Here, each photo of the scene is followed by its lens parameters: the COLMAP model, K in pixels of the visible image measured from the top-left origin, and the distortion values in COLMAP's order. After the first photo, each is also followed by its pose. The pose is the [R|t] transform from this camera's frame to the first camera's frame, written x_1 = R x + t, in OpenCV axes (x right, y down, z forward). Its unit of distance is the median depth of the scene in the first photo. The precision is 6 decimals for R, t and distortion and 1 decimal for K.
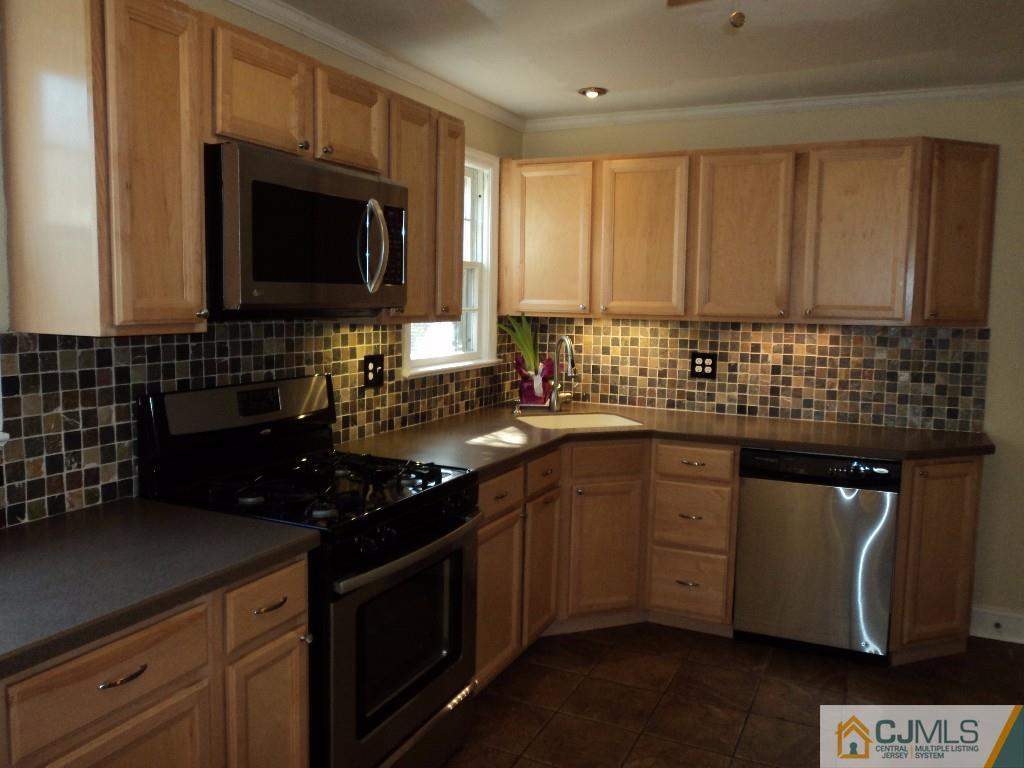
lens RADIAL K [[814.4, 0, 516.0], [0, 814.4, 380.5], [0, 0, 1]] dist [-0.030956, 0.019407]
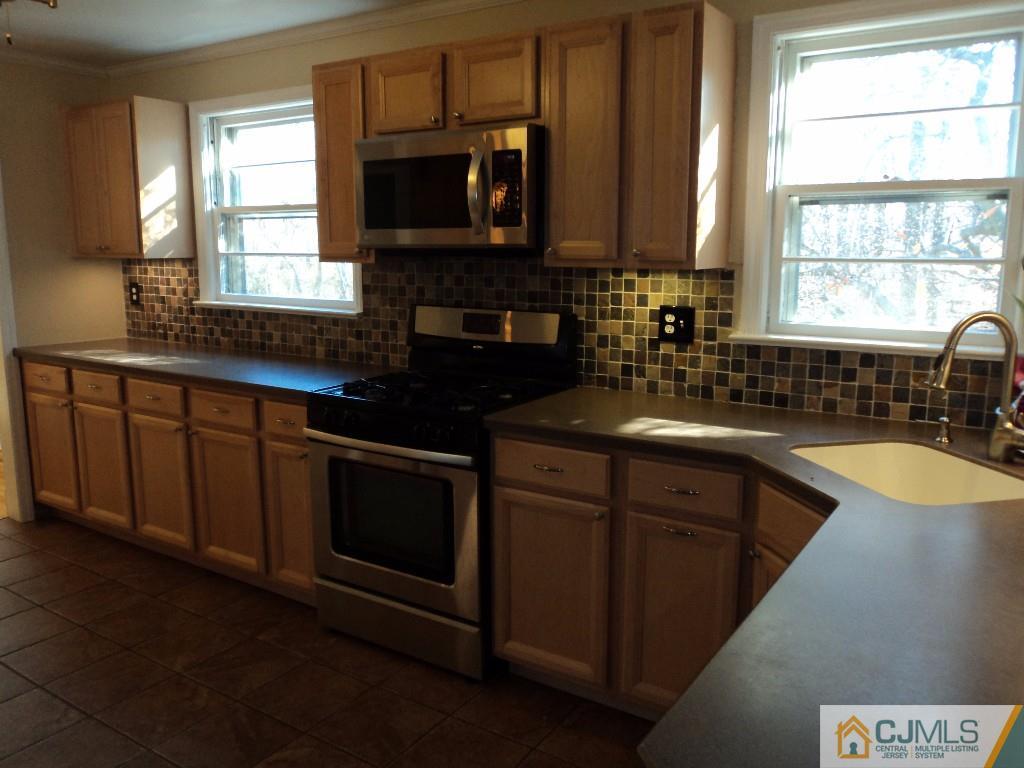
lens RADIAL K [[814.4, 0, 519.0], [0, 814.4, 385.9], [0, 0, 1]] dist [-0.030956, 0.019407]
pose [[-0.142439, 0.159772, -0.976823, 0.727415], [-0.100846, 0.979408, 0.174900, -0.083846], [0.984653, 0.123421, -0.123394, 0.950236]]
